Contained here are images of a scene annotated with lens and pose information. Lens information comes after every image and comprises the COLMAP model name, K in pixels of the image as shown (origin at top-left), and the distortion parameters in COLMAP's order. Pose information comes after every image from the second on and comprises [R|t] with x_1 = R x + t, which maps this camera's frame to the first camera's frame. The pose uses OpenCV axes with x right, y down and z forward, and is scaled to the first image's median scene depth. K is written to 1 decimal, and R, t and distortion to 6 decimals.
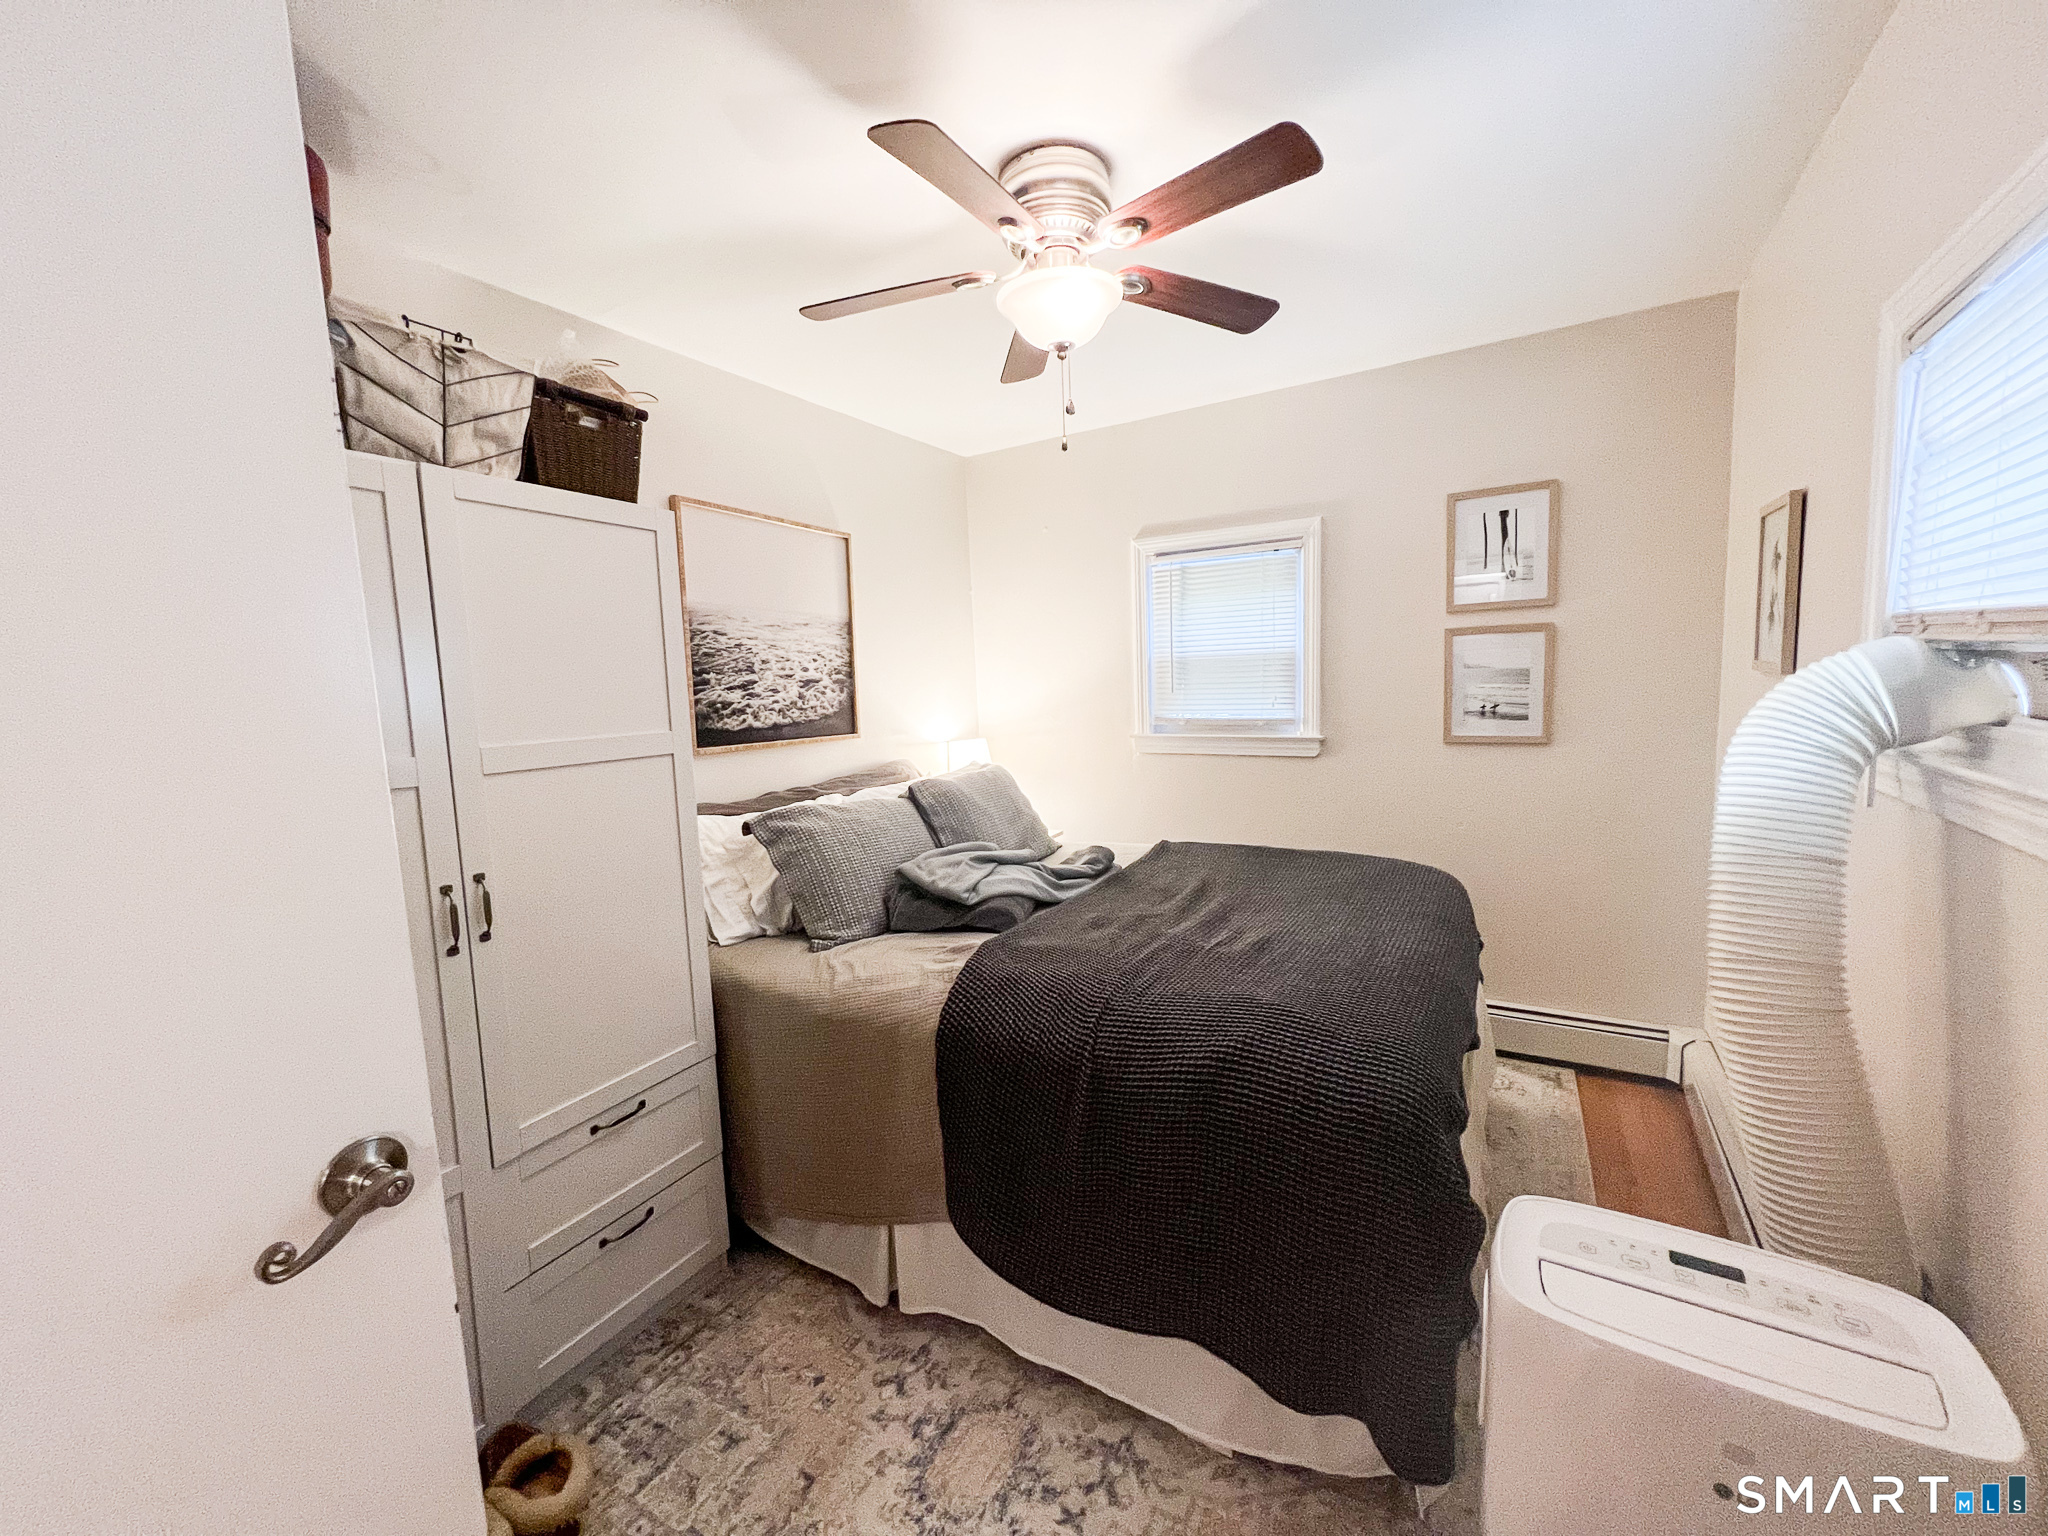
lens RADIAL K [[817.7, 0, 1022.4], [0, 817.7, 764.4], [0, 0, 1]] dist [-0.001691, 0.000426]
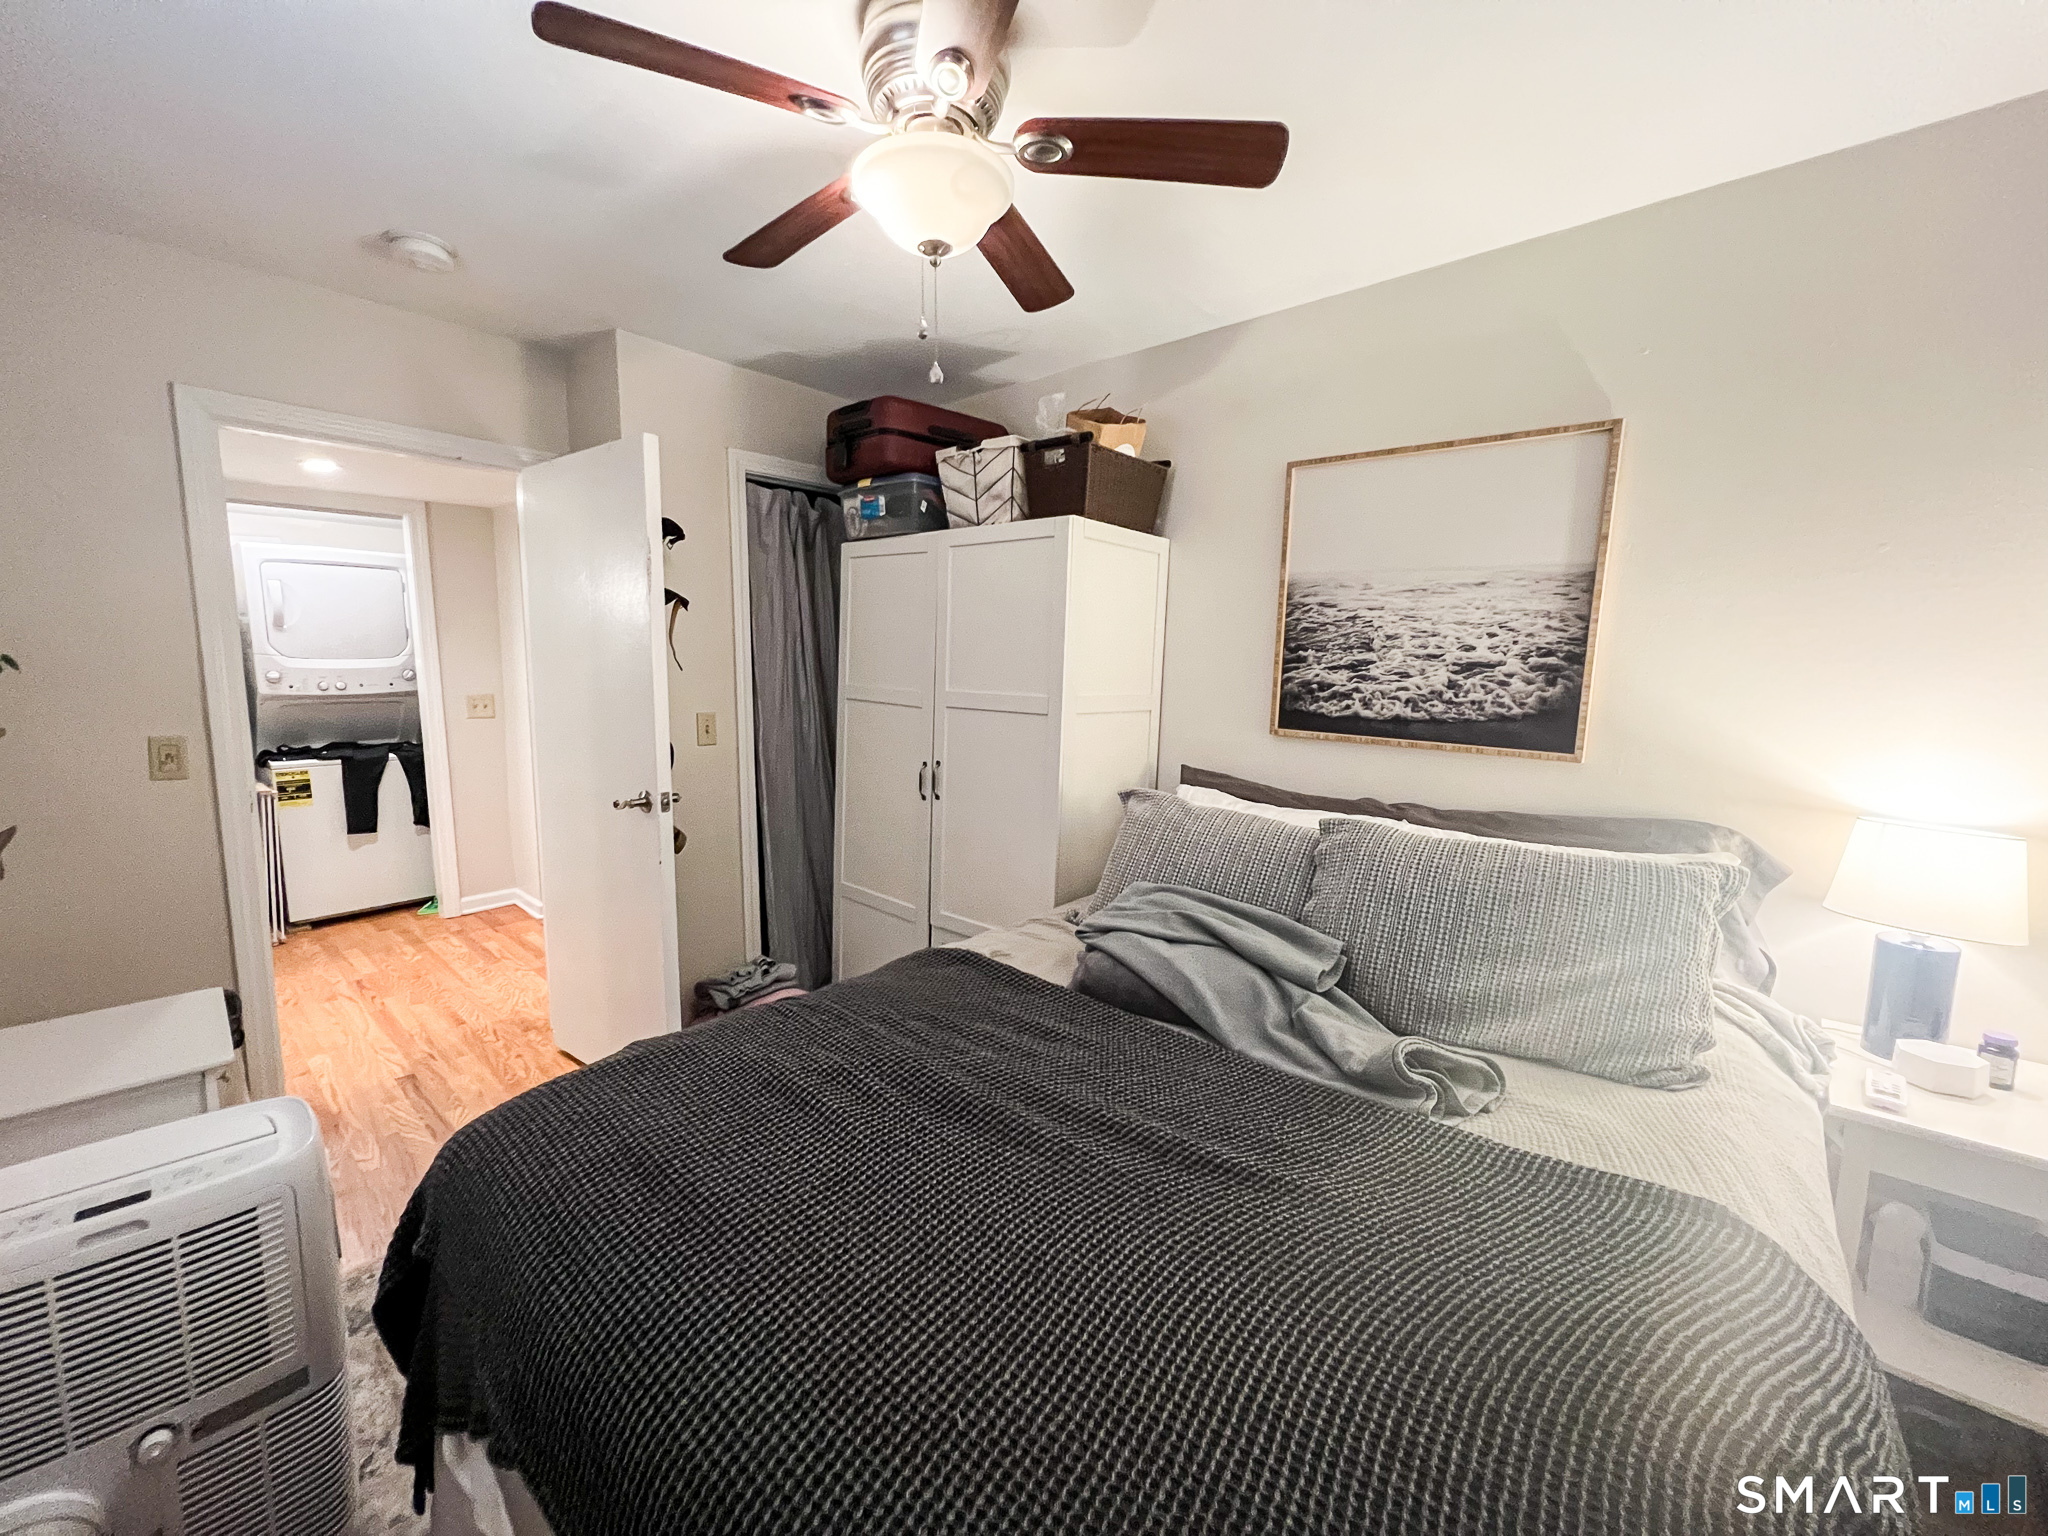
lens RADIAL K [[817.7, 0, 1022.4], [0, 817.7, 764.4], [0, 0, 1]] dist [-0.001691, 0.000426]
pose [[-0.208227, 0.161773, -0.964609, 0.552588], [-0.109915, 0.976109, 0.187428, -0.115750], [0.971885, 0.145053, -0.185471, 0.826151]]
